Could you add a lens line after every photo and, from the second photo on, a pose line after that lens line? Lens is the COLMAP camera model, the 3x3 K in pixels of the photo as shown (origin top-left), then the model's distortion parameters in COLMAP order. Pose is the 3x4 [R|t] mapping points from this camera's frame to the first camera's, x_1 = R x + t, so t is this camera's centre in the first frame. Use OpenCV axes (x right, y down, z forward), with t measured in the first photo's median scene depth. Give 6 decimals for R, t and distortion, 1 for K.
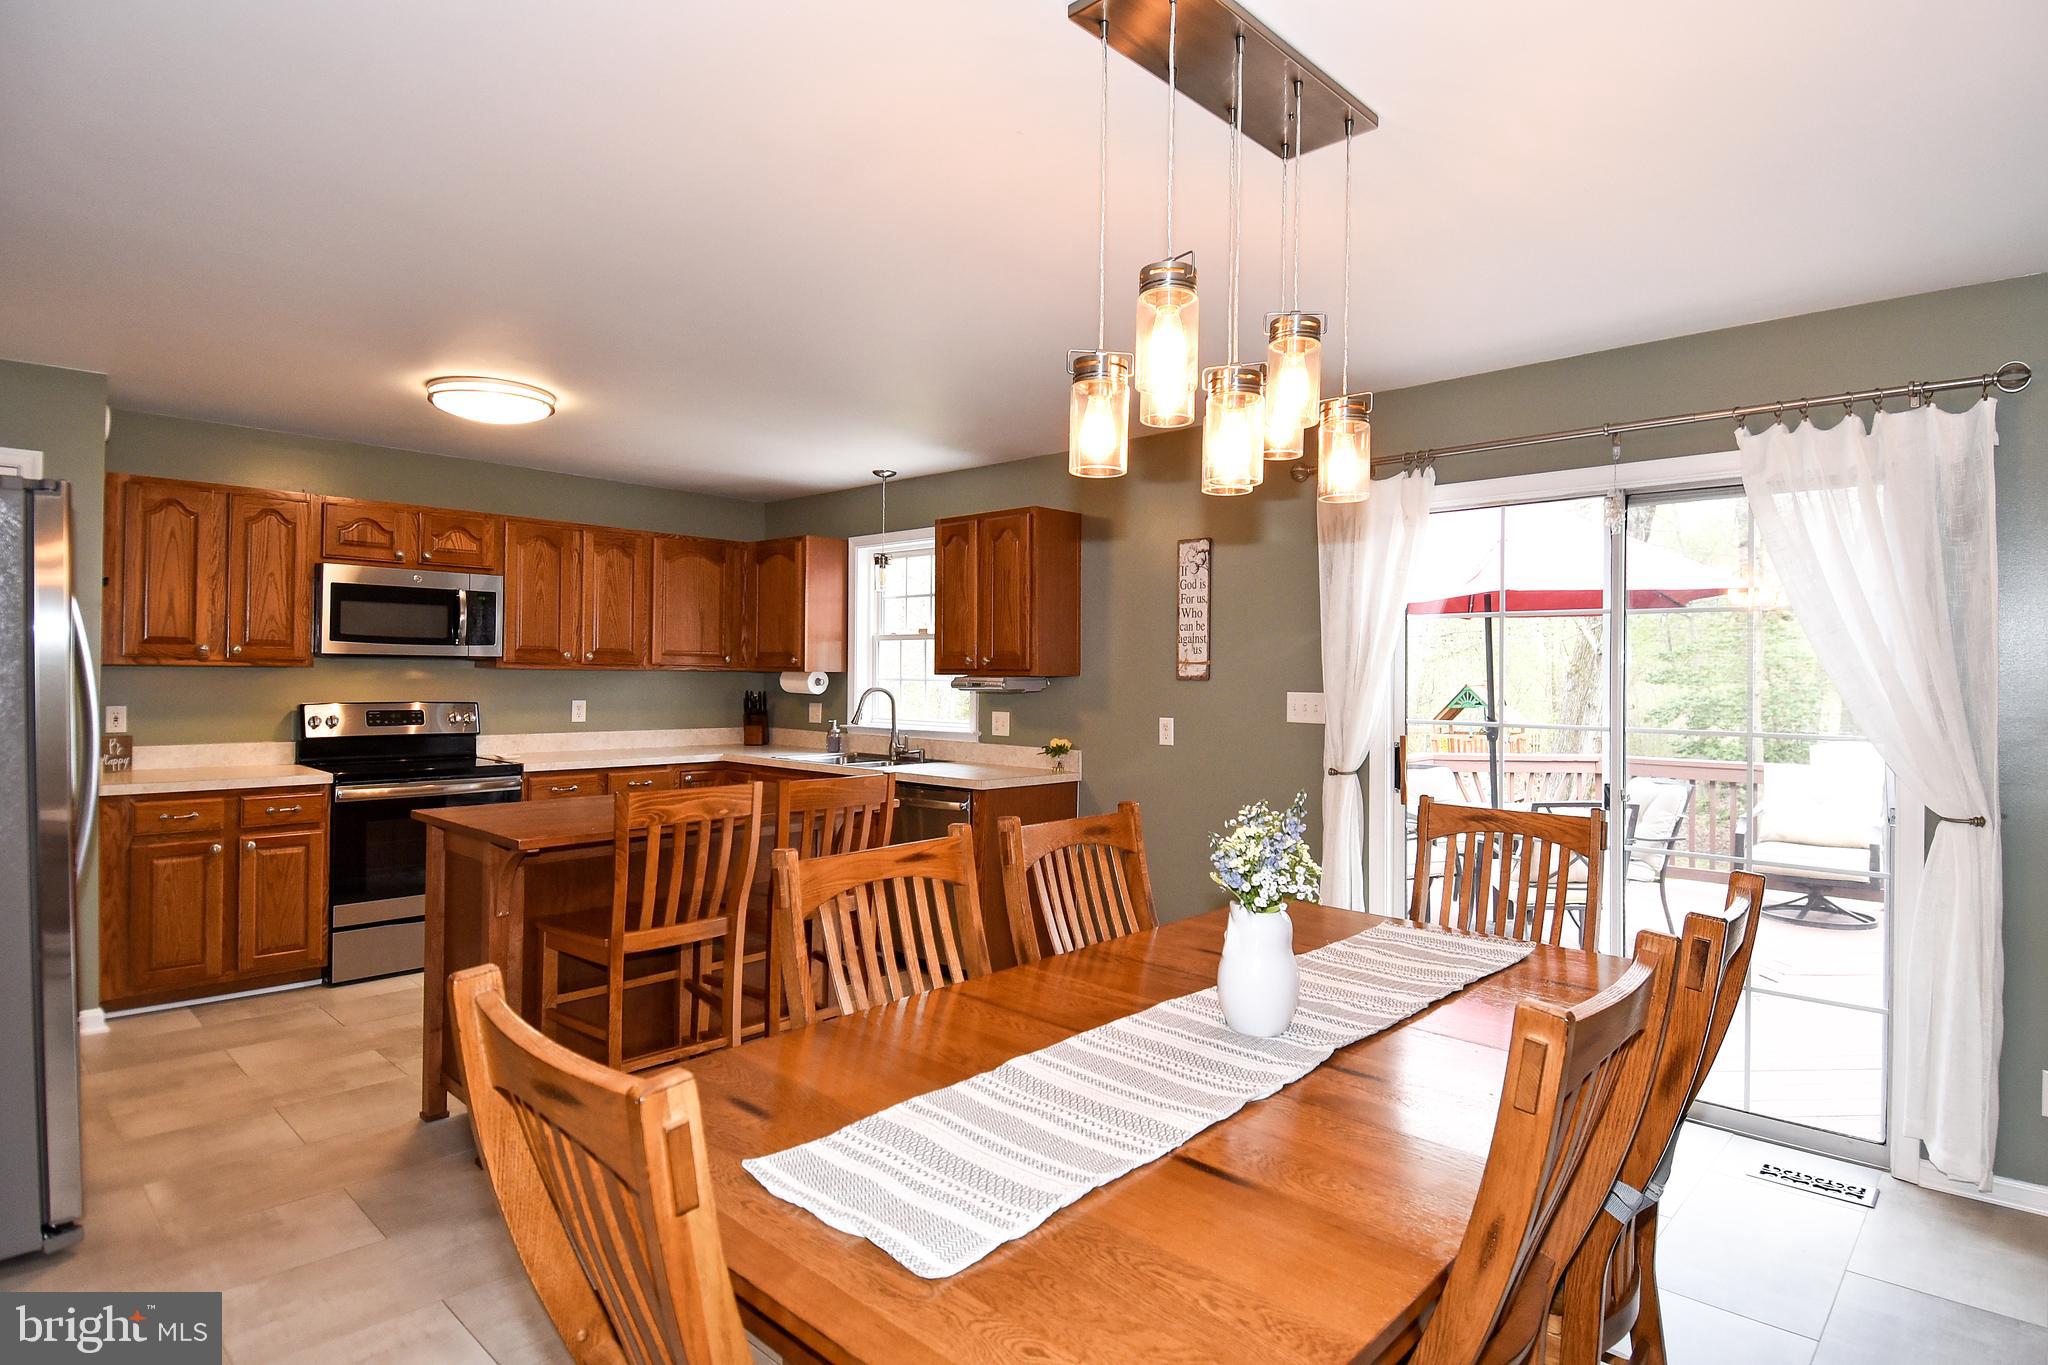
lens RADIAL K [[1081.2, 0, 1079.6], [0, 1081.2, 668.3], [0, 0, 1]] dist [0.021558, -0.029063]
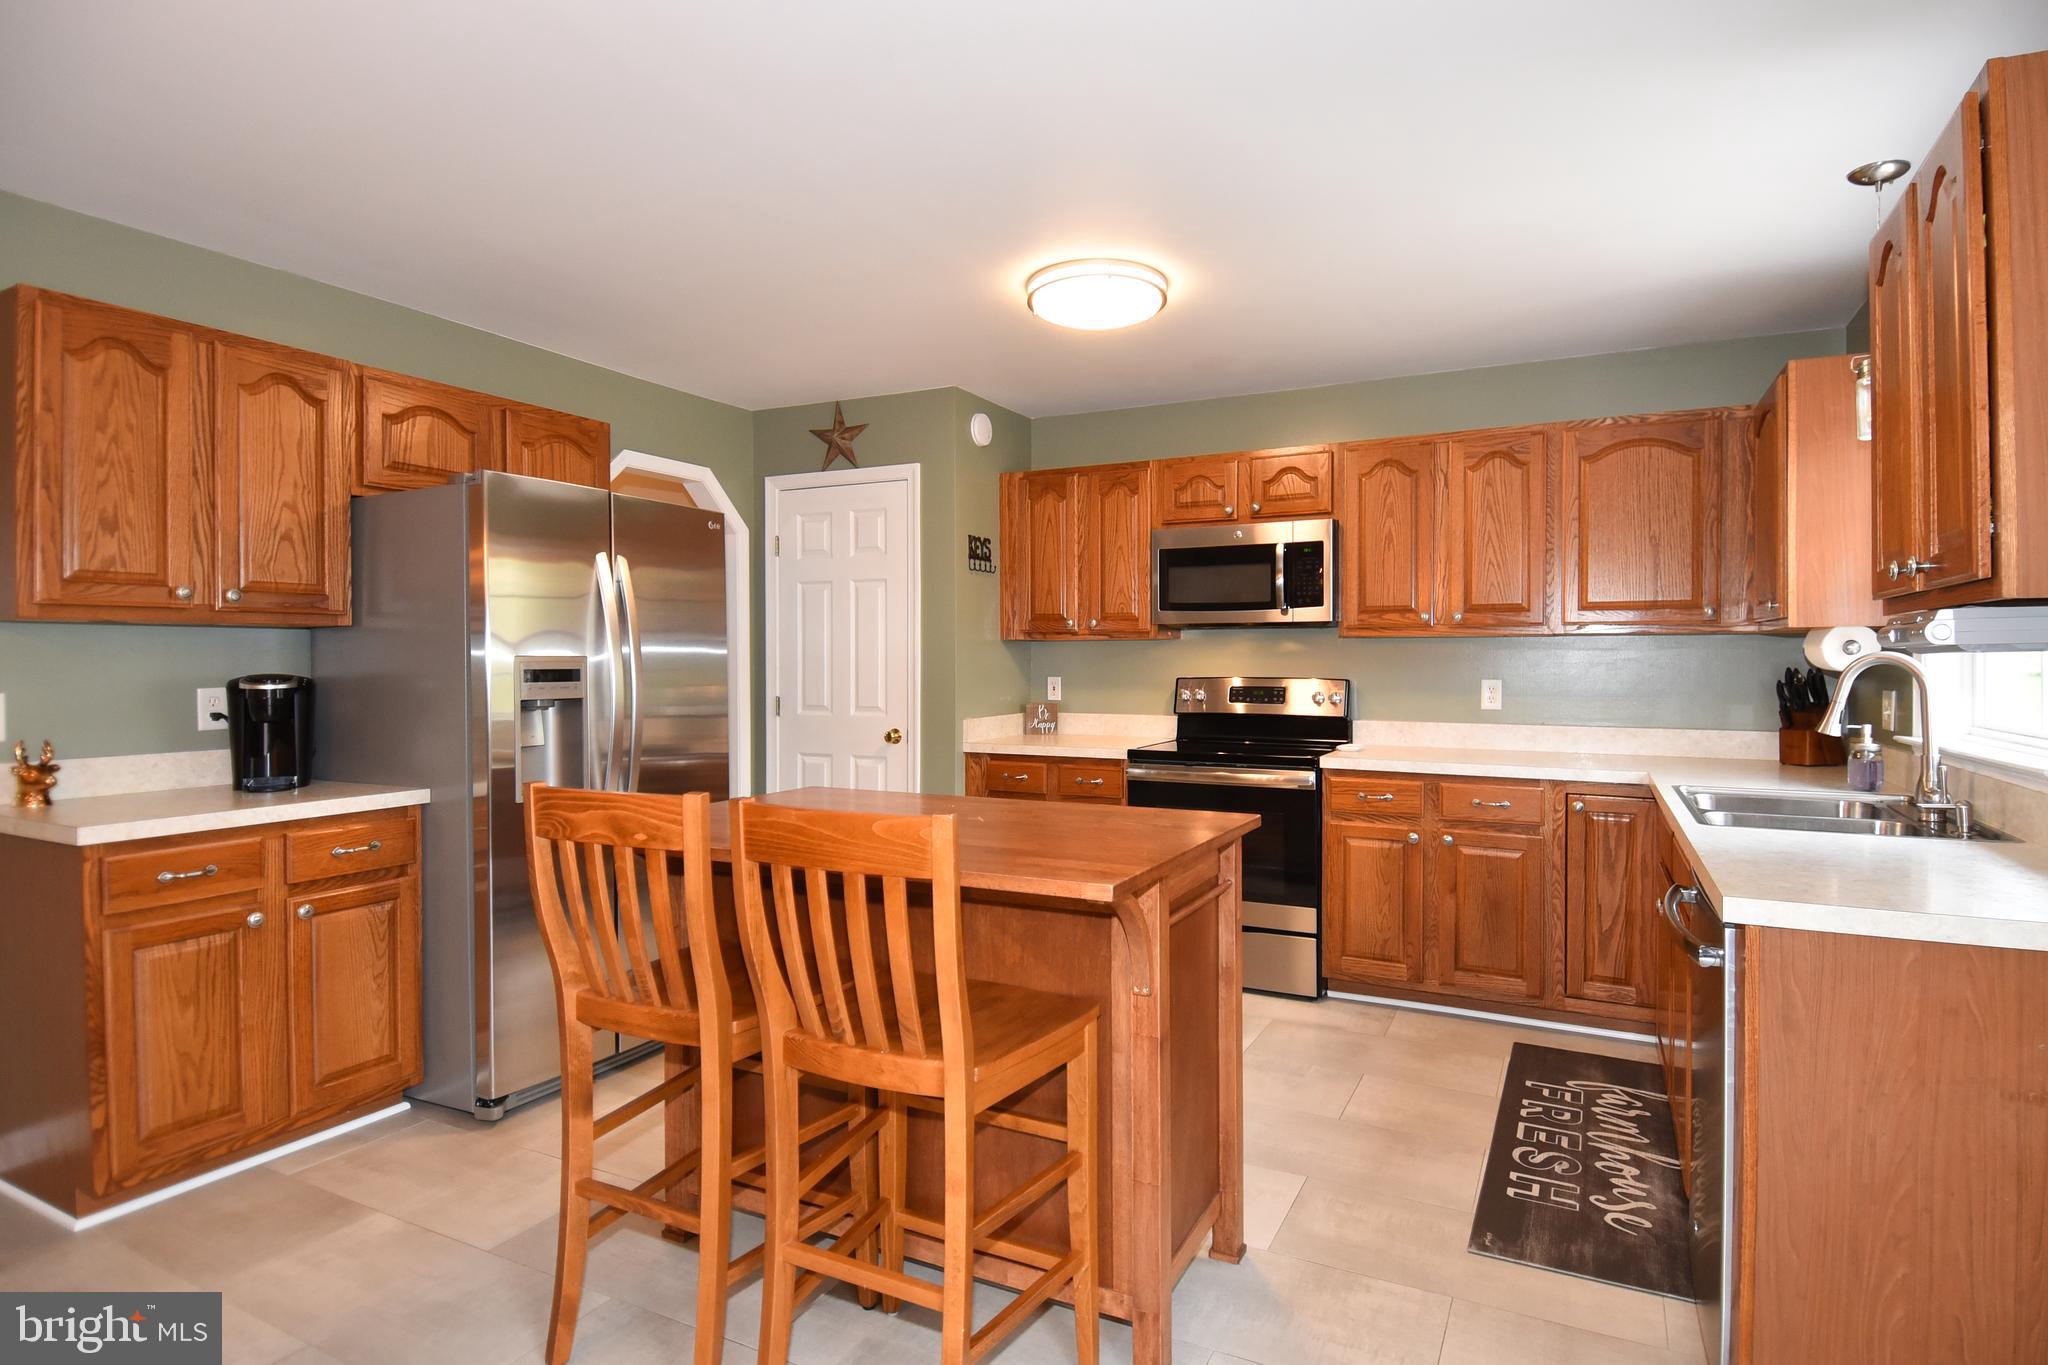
lens RADIAL K [[1081.2, 0, 1020.6], [0, 1081.2, 656.3], [0, 0, 1]] dist [0.021558, -0.029063]
pose [[0.245053, -0.013574, -0.969415, 0.205707], [0.009924, 0.999885, -0.011492, 0.025216], [0.969459, -0.006805, 0.245159, 0.669013]]
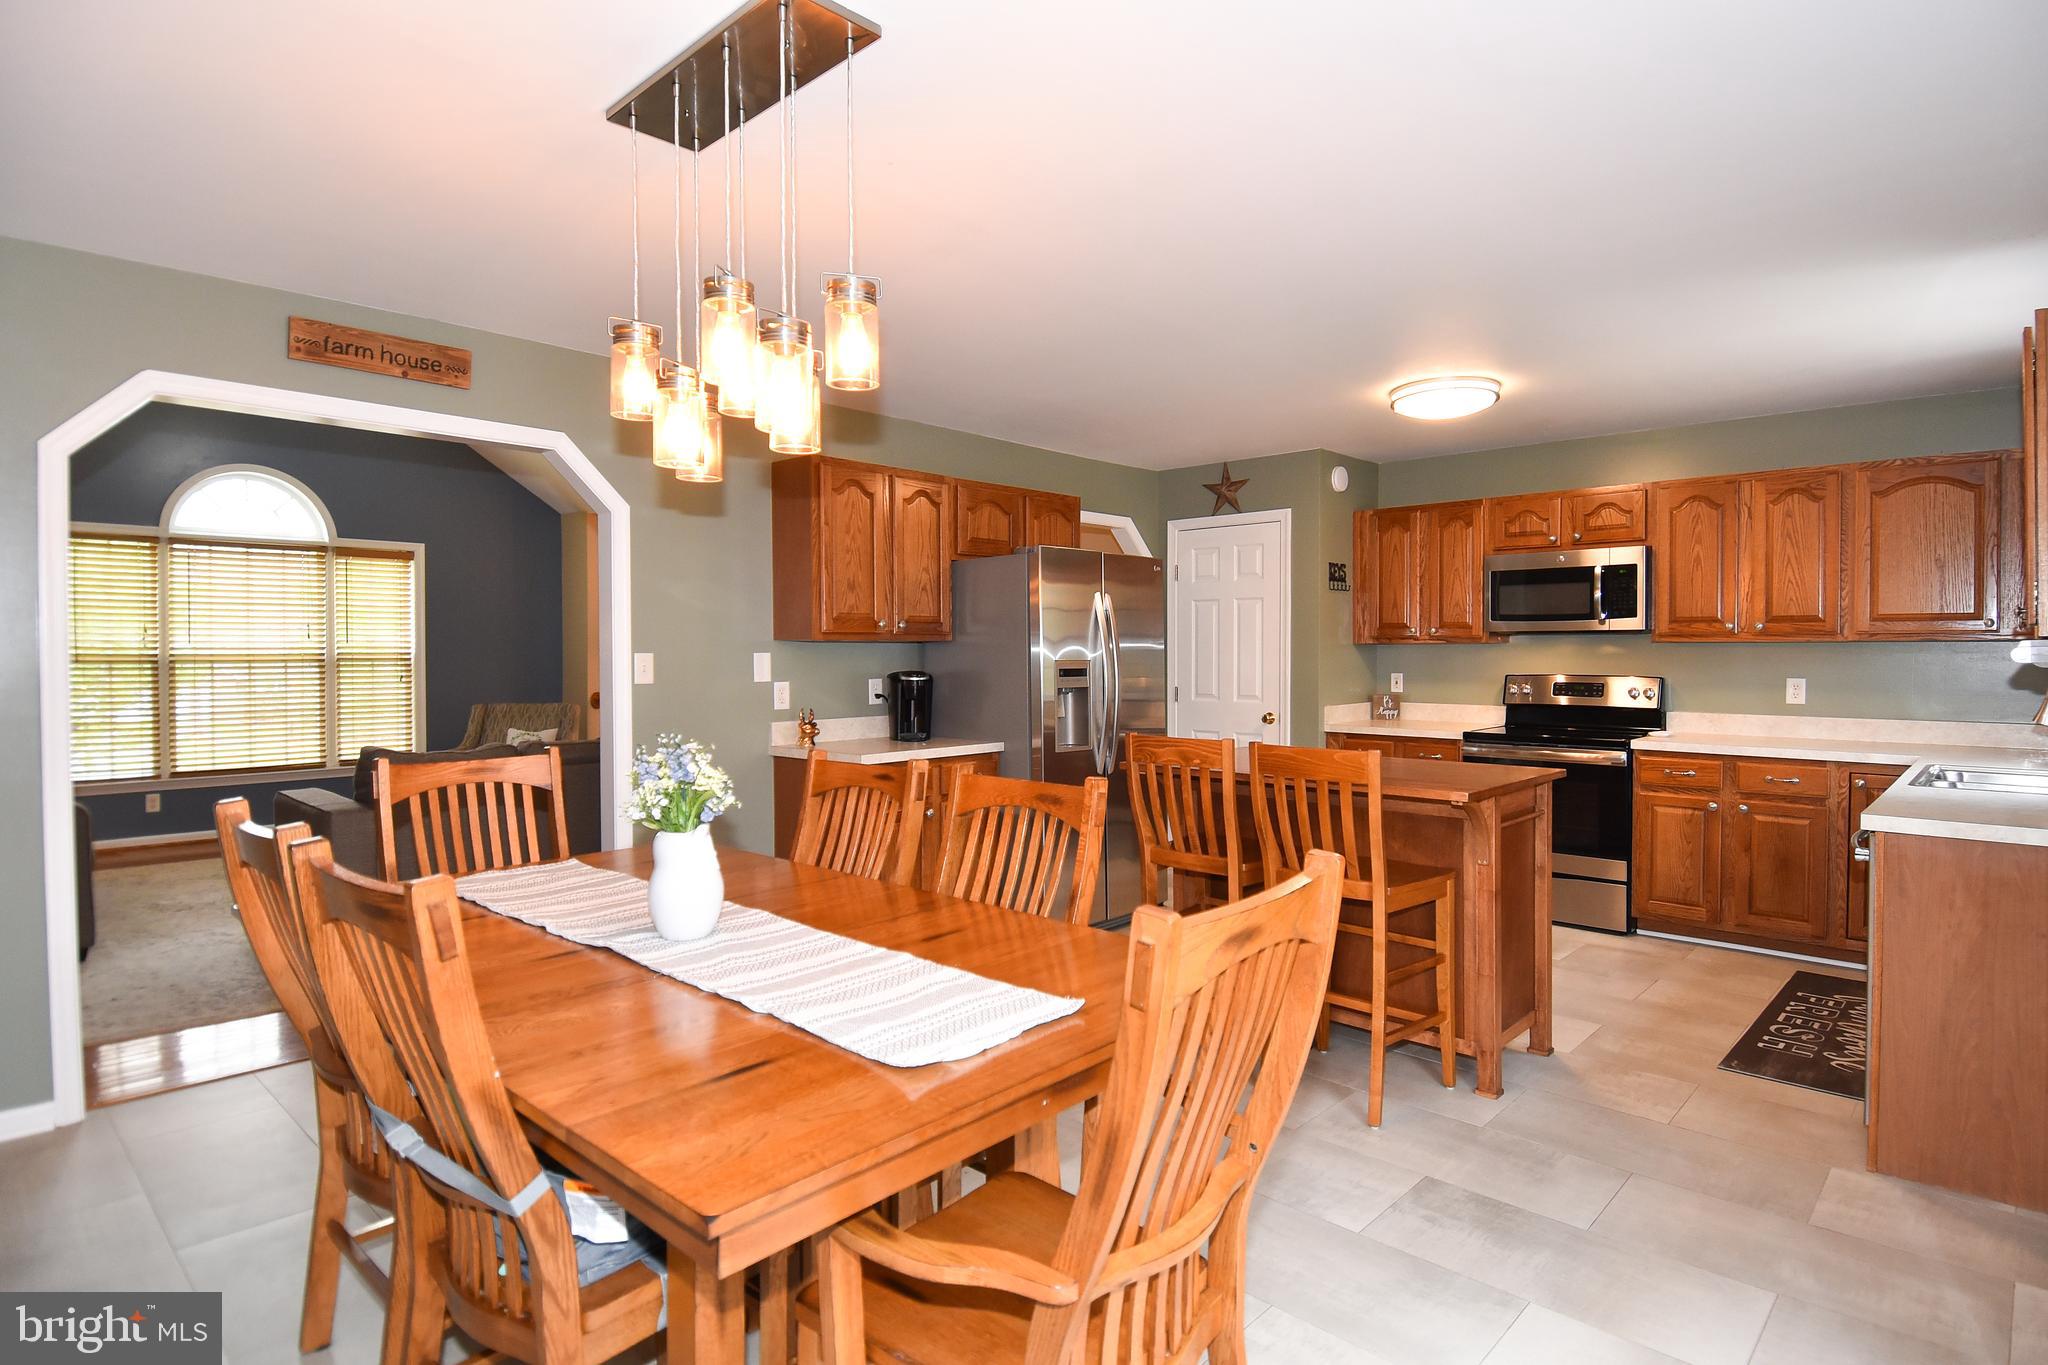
lens RADIAL K [[1081.2, 0, 1025.2], [0, 1081.2, 658.3], [0, 0, 1]] dist [0.021558, -0.029063]
pose [[-0.025729, -0.002727, -0.999665, 0.513632], [0.007023, 0.999971, -0.002908, 0.015937], [0.999644, -0.007096, -0.025709, 0.541564]]
